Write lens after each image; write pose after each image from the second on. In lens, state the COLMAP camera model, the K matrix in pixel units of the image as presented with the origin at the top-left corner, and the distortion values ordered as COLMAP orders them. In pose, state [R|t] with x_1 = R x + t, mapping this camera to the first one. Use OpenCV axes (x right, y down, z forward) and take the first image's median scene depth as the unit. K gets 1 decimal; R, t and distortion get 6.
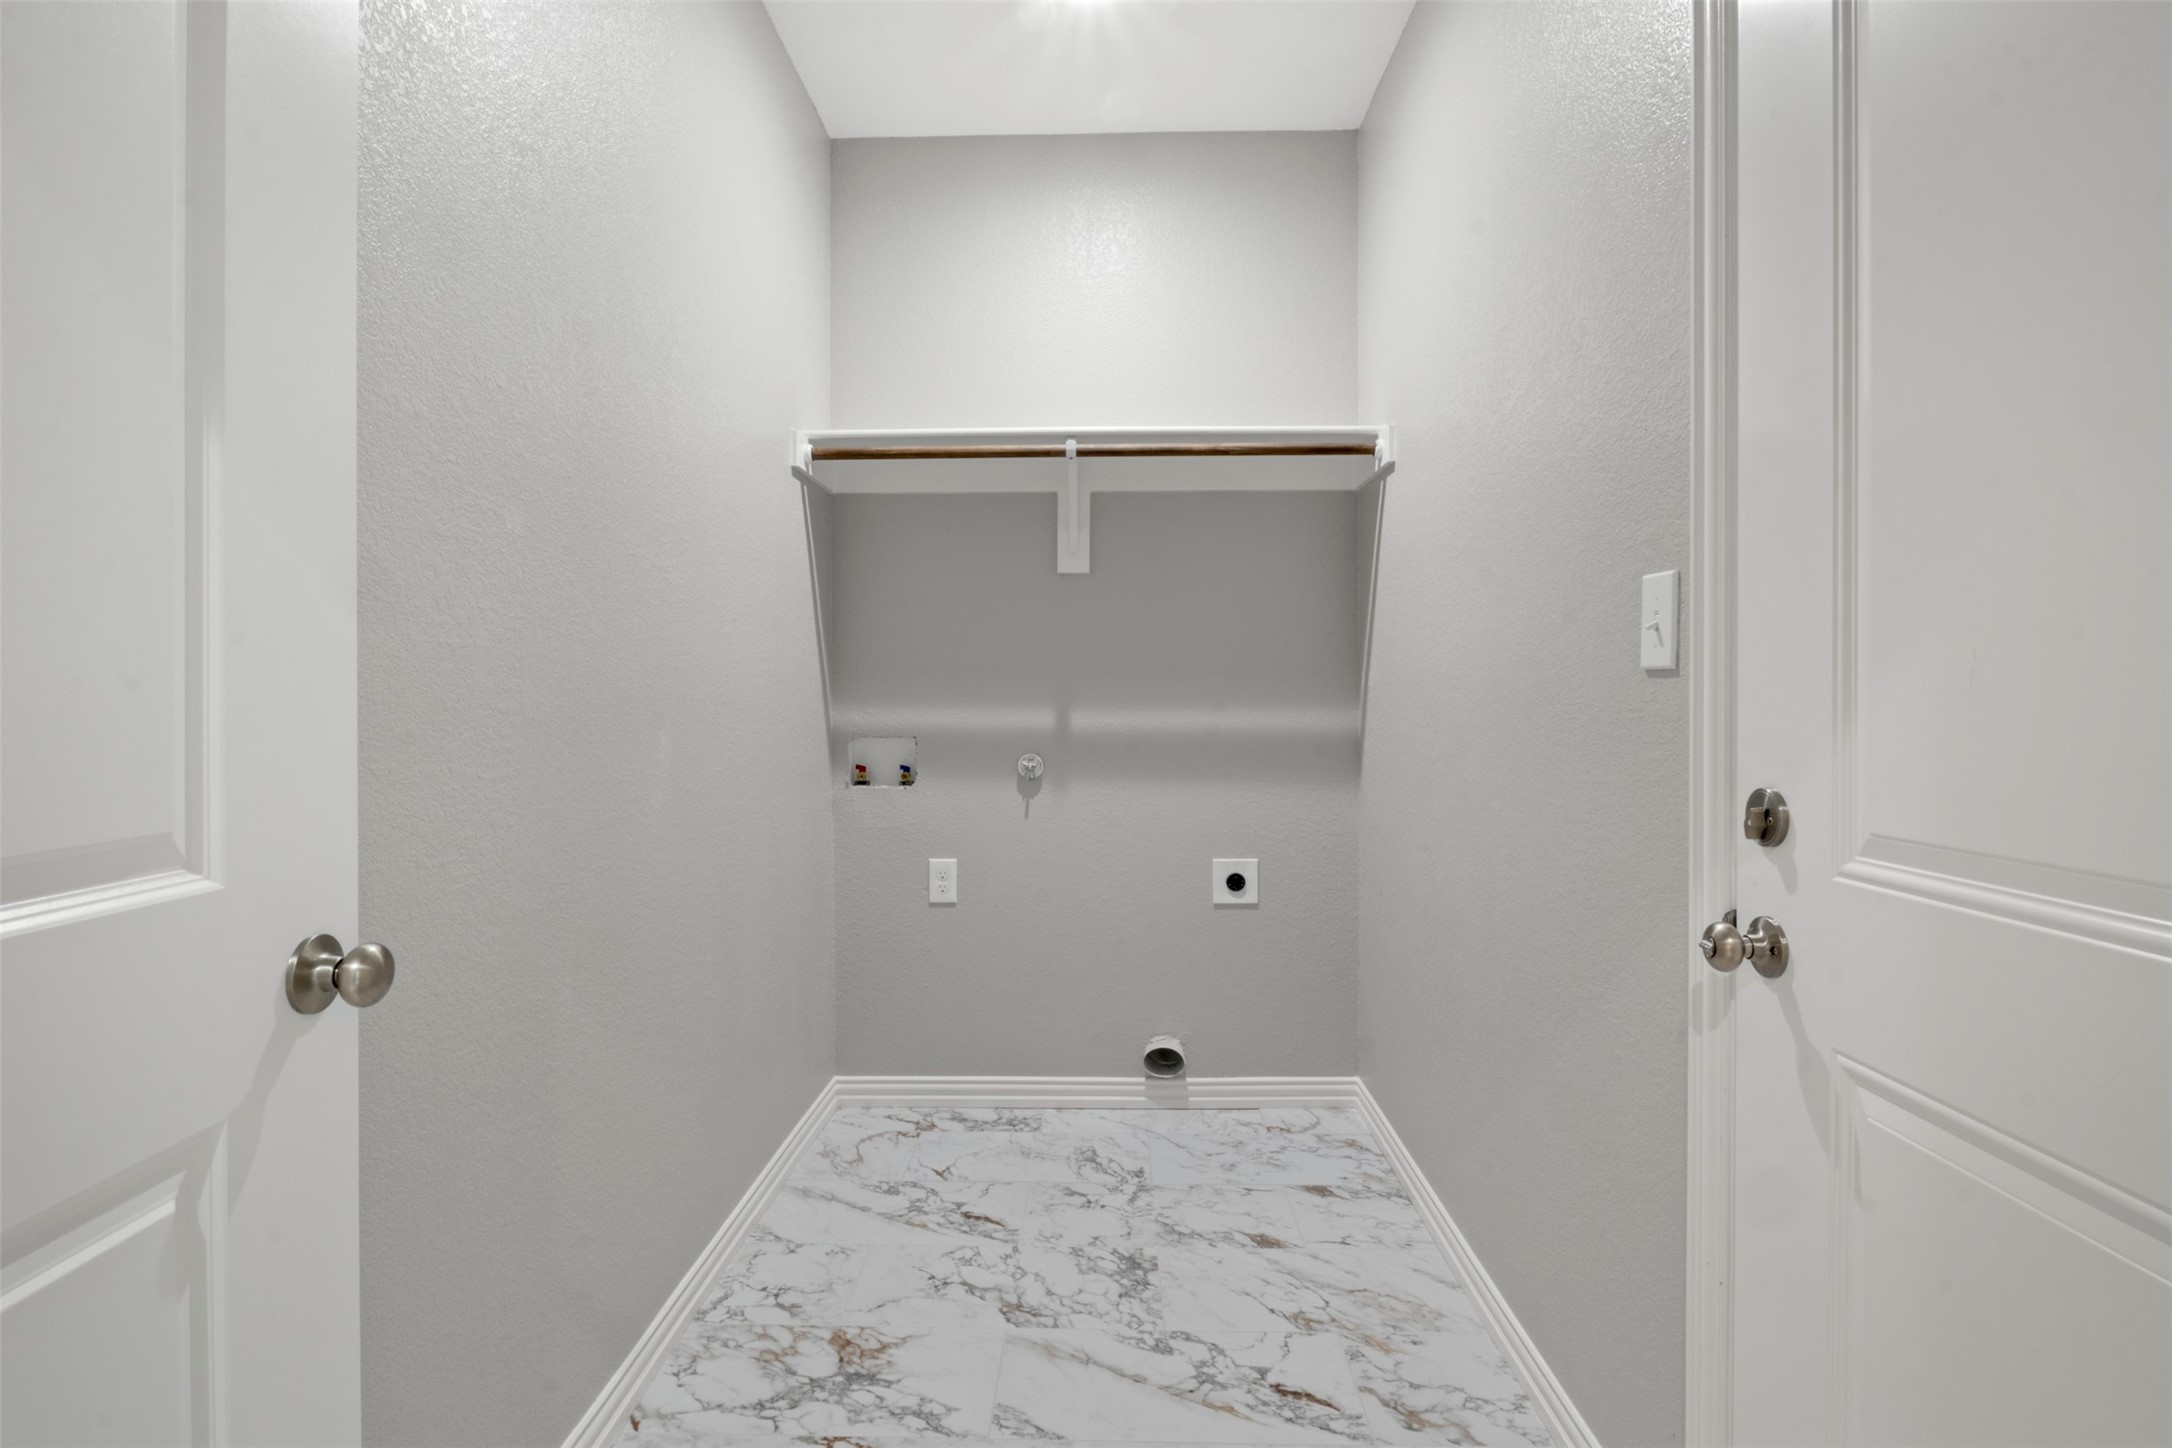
lens RADIAL K [[1093.5, 0, 1082.1], [0, 1093.5, 692.4], [0, 0, 1]] dist [-0.006170, 0.000410]
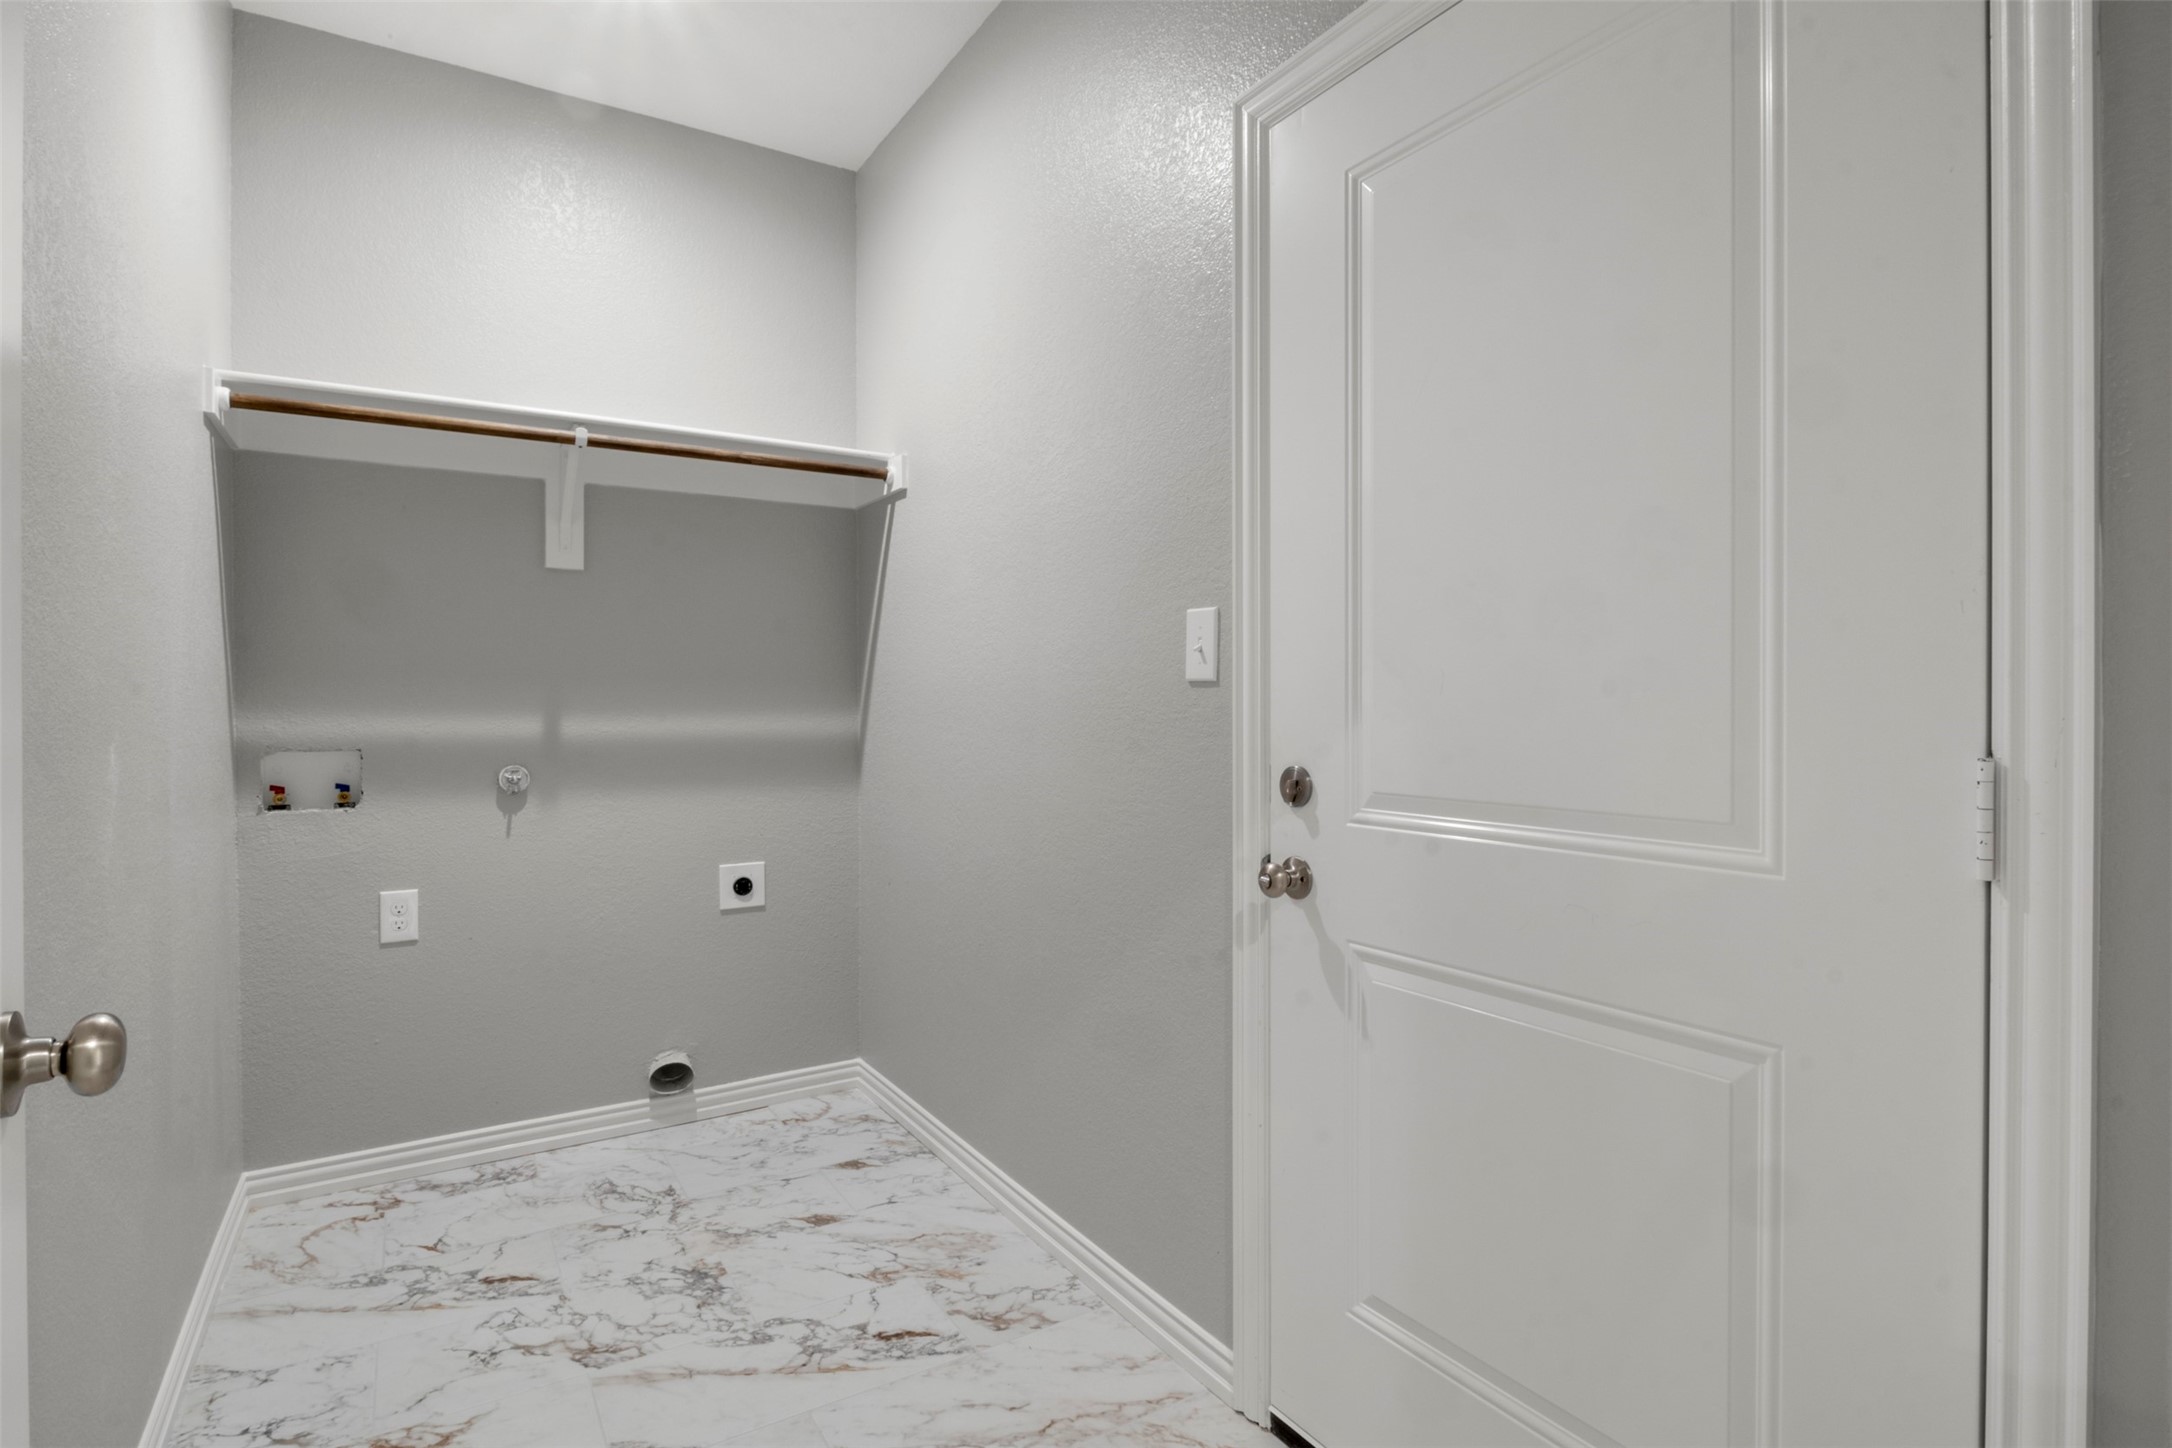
lens RADIAL K [[1096.2, 0, 1083.9], [0, 1096.2, 693.3], [0, 0, 1]] dist [-0.006907, -0.000596]
pose [[0.831529, 0.004854, 0.555459, -0.195669], [-0.002122, 0.999982, -0.005562, 0.000817], [-0.555477, 0.003447, 0.831525, -0.017719]]
